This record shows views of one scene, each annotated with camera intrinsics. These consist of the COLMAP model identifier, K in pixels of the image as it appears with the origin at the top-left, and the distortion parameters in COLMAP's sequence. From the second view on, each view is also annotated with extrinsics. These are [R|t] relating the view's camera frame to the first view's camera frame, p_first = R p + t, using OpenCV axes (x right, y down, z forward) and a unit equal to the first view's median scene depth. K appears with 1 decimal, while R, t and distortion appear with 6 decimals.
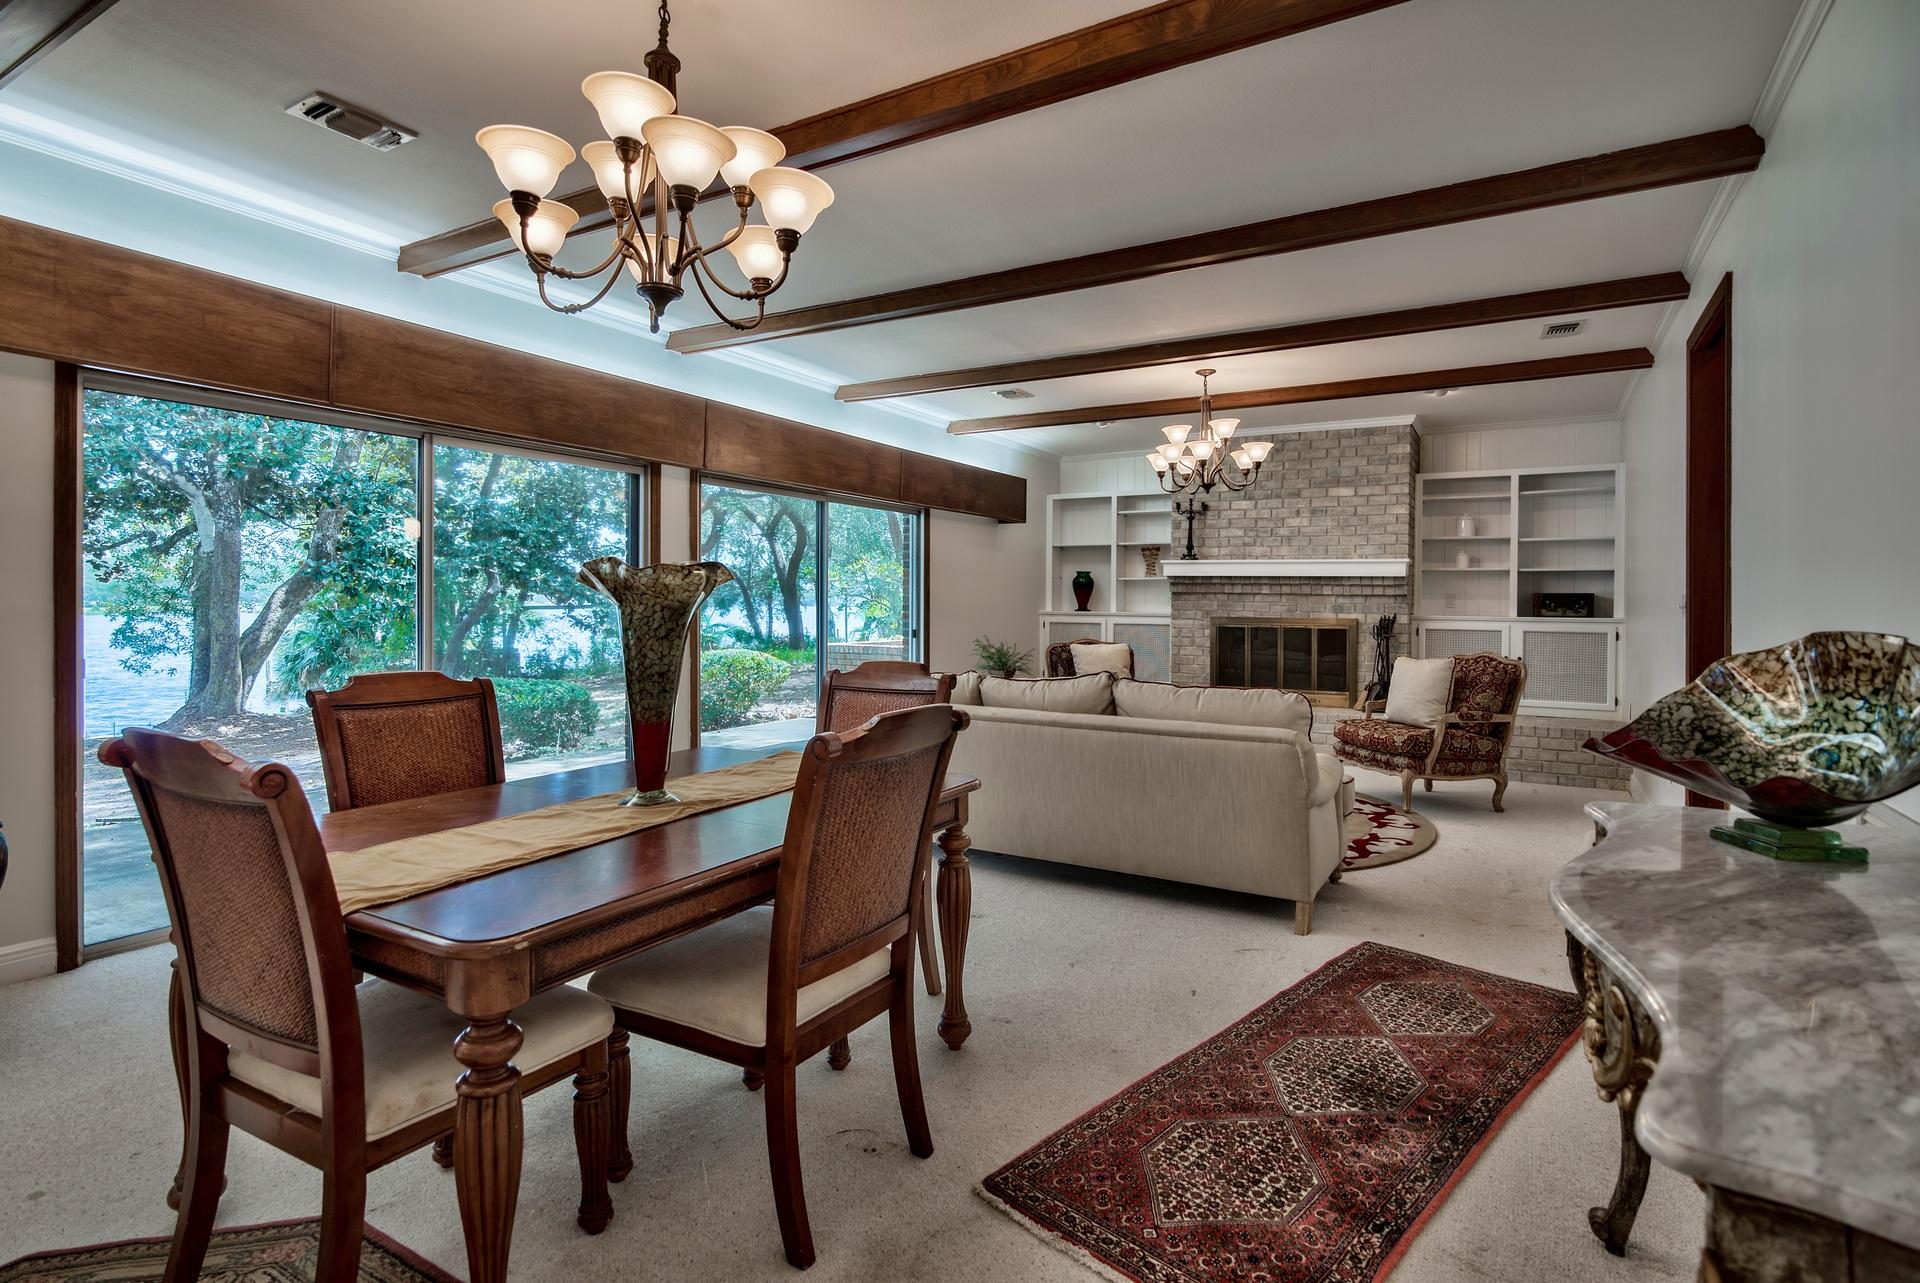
lens RADIAL K [[970.6, 0, 951.5], [0, 970.6, 603.0], [0, 0, 1]] dist [-0.001877, -0.000199]
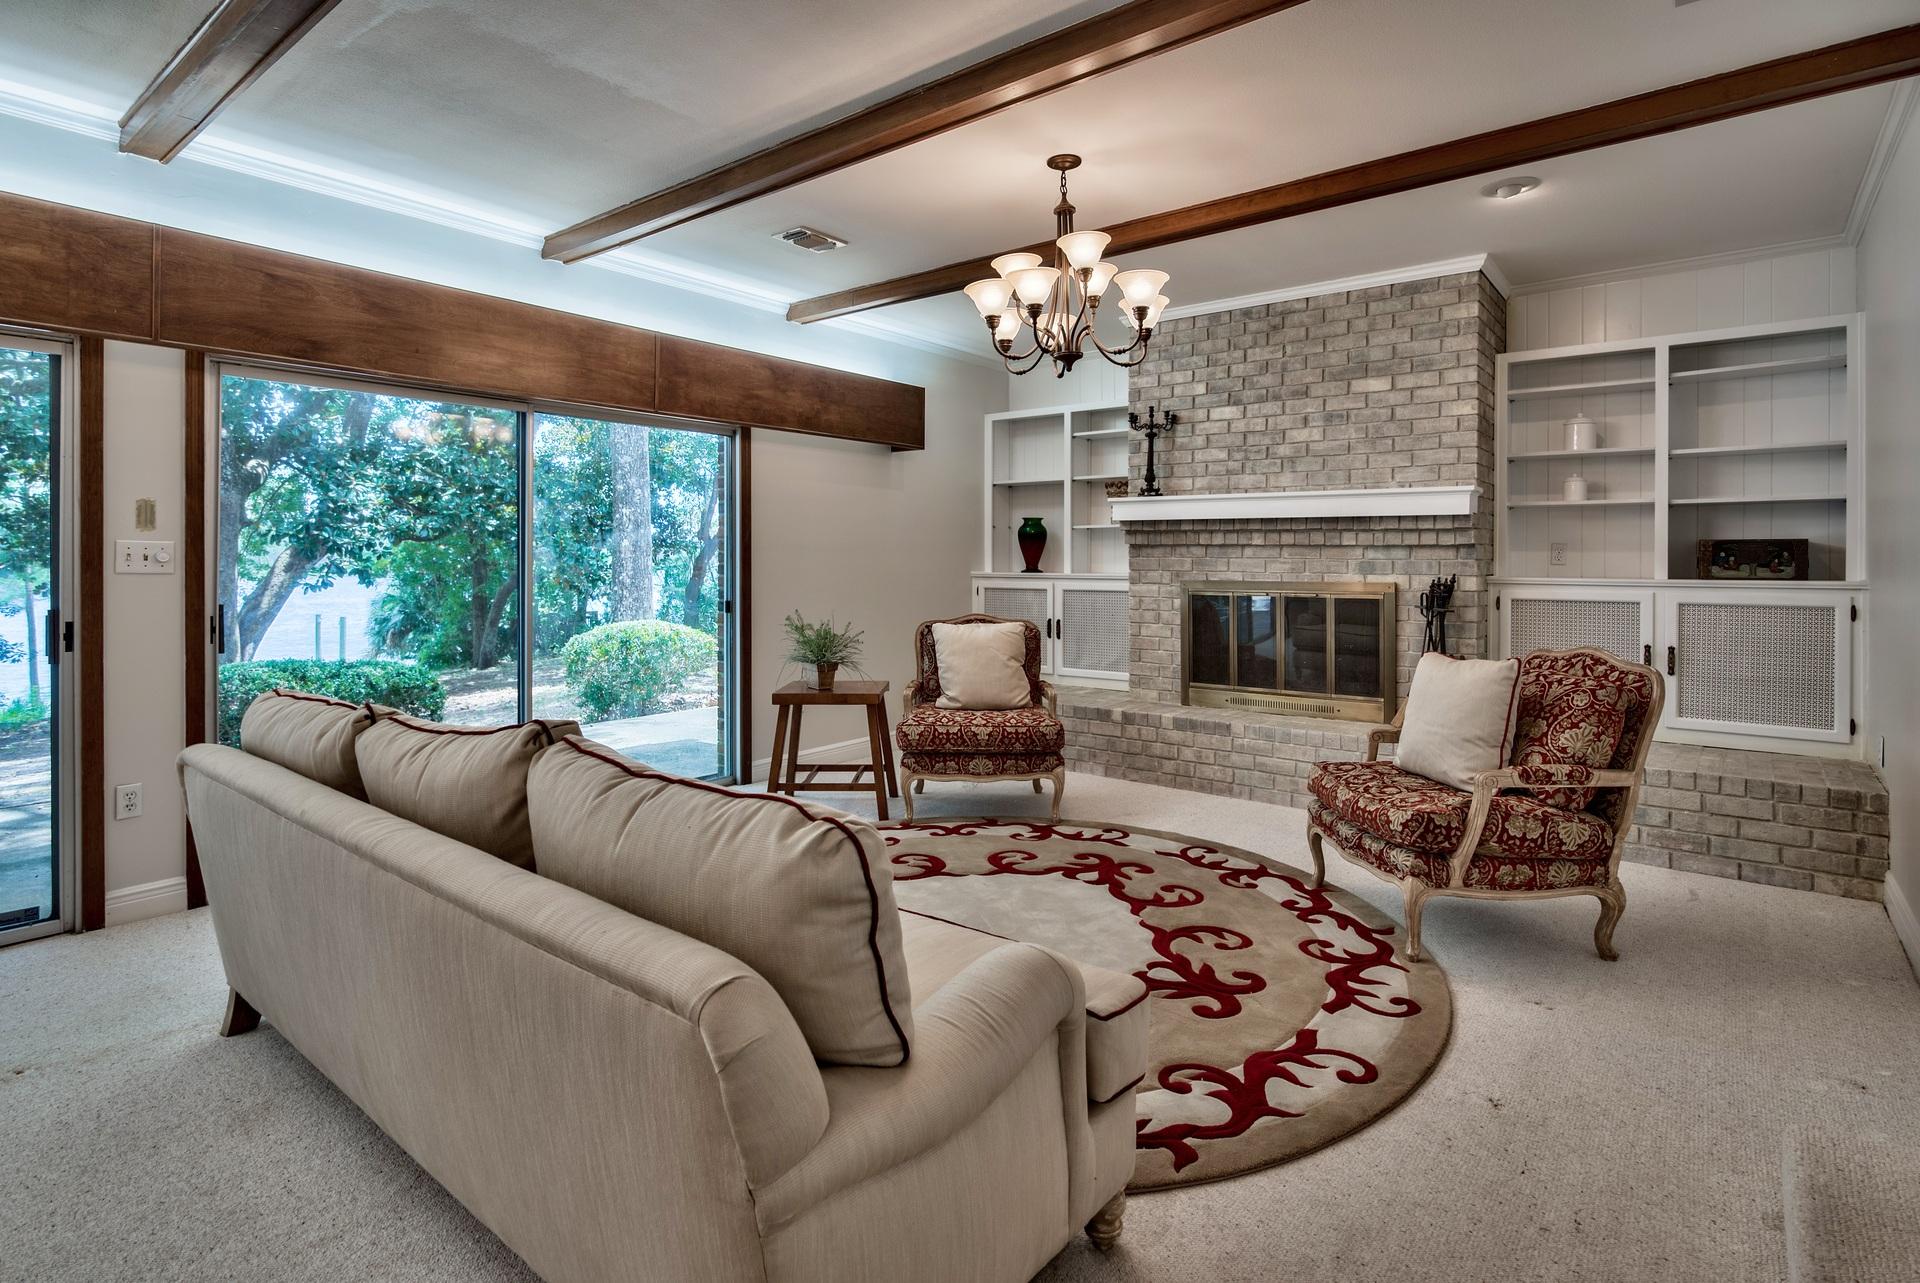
lens RADIAL K [[979.5, 0, 953.9], [0, 979.5, 560.2], [0, 0, 1]] dist [-0.002341, 0.000423]
pose [[0.991019, -0.007283, -0.133520, 0.214029], [0.007031, 0.999972, -0.002364, 0.000755], [0.133534, 0.001404, 0.991043, 0.321480]]
